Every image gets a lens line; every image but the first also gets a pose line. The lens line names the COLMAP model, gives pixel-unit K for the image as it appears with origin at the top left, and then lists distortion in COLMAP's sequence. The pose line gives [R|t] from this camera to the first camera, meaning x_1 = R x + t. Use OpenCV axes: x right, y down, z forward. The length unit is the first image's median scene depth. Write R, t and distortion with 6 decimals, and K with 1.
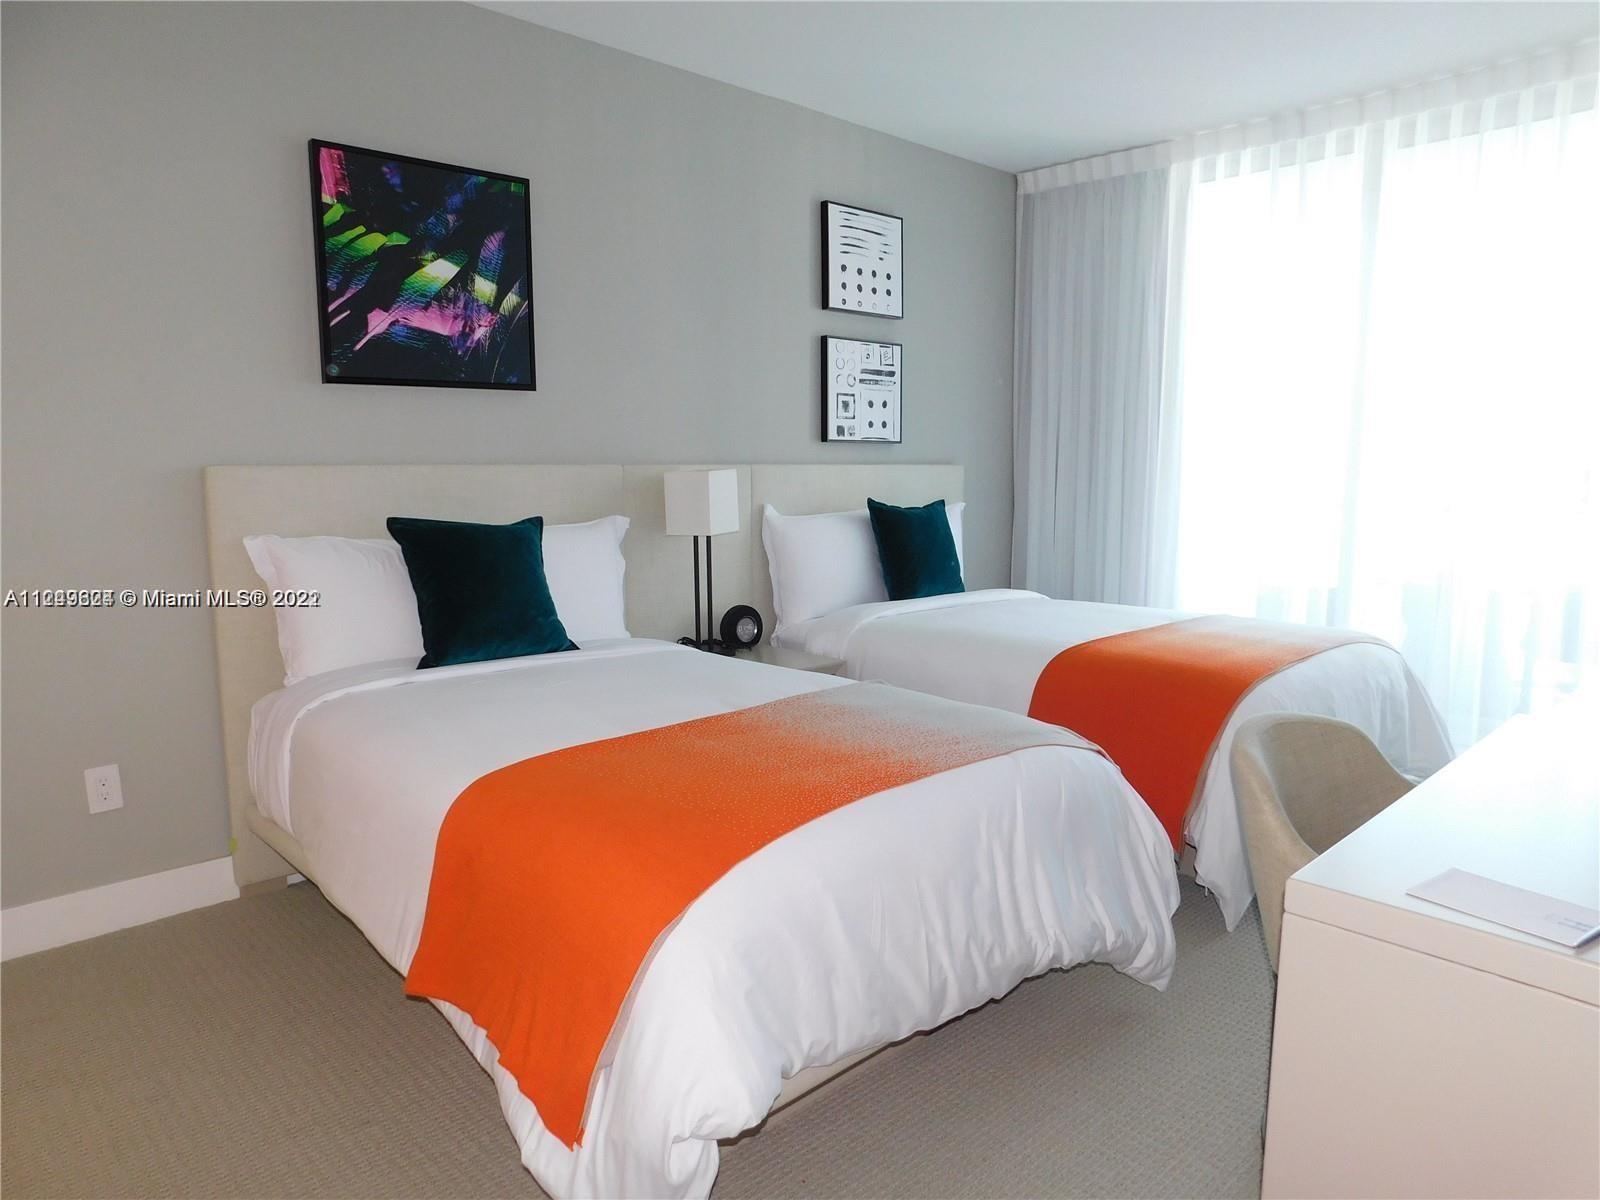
lens RADIAL K [[1038.7, 0, 800.0], [0, 1038.7, 600.0], [0, 0, 1]] dist [-0.031802, -0.000145]
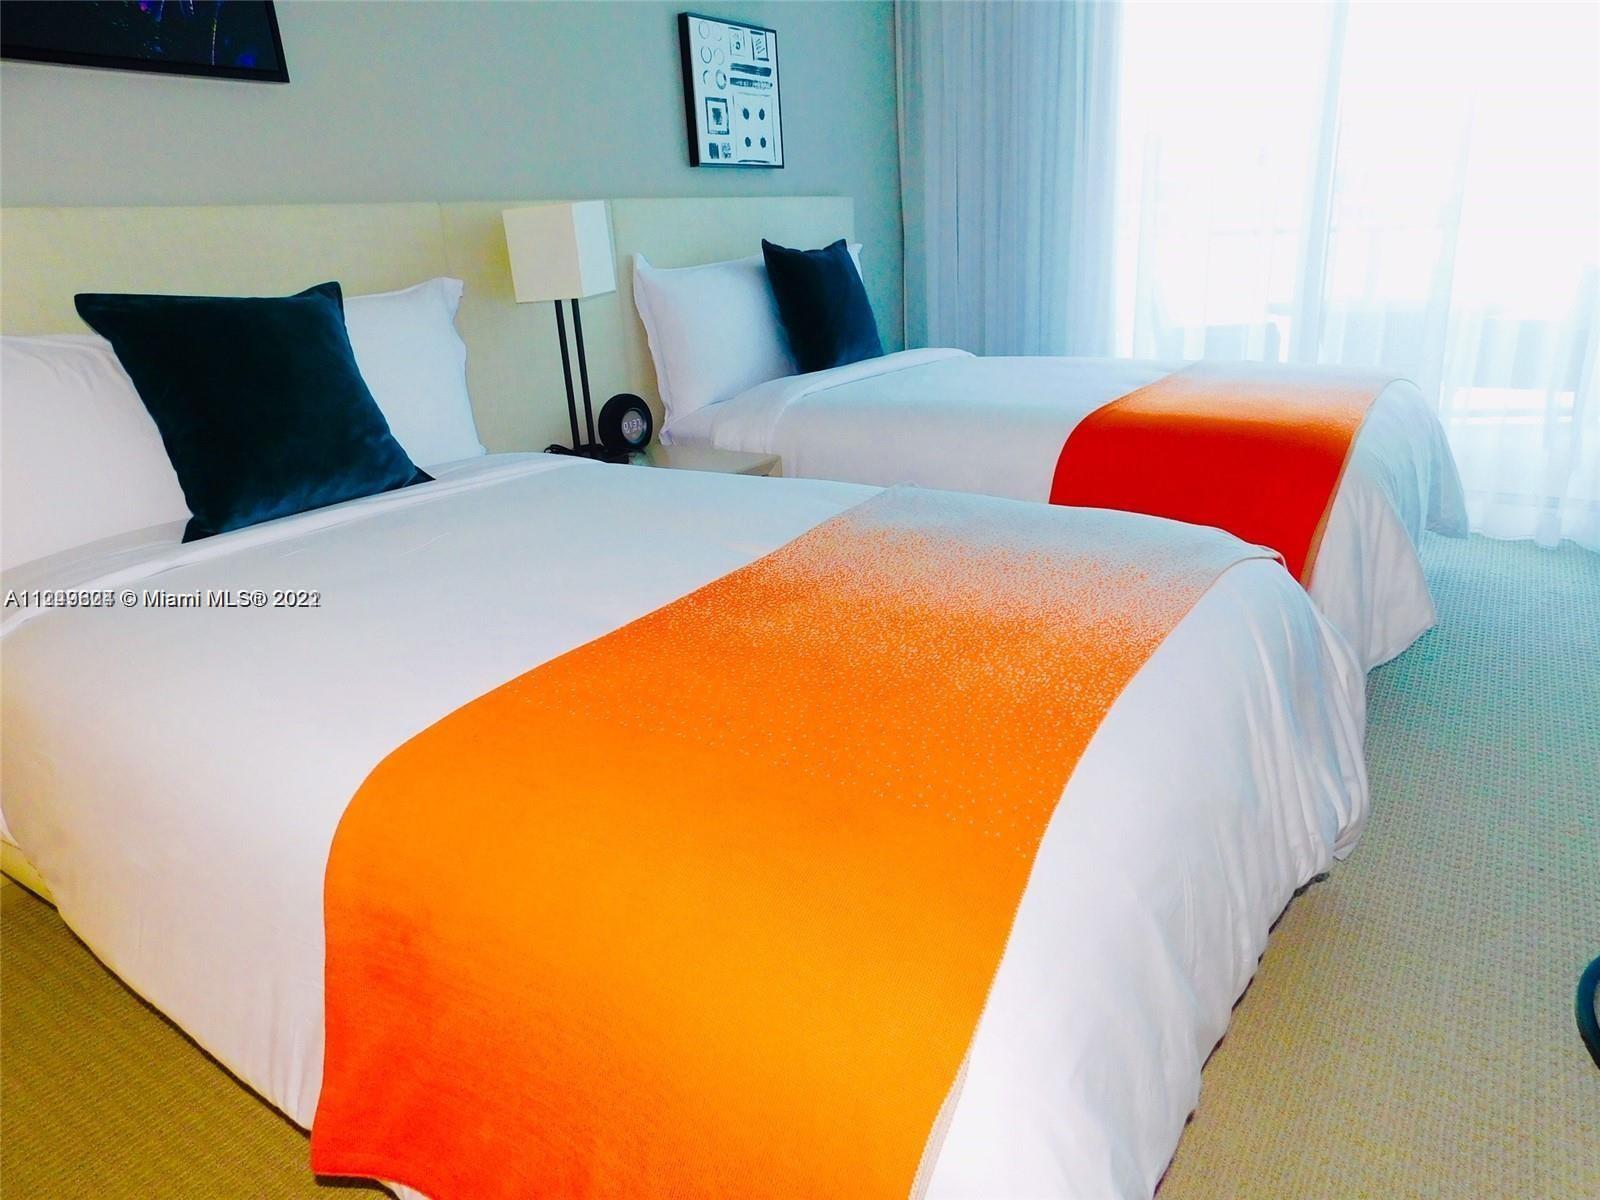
lens RADIAL K [[1047.0, 0, 805.6], [0, 1047.0, 555.8], [0, 0, 1]] dist [0.000458, 0.000782]
pose [[0.968319, -0.116067, 0.221102, -0.105046], [0.076507, 0.980730, 0.179767, -0.006048], [-0.237706, -0.157155, 0.958539, 0.219950]]
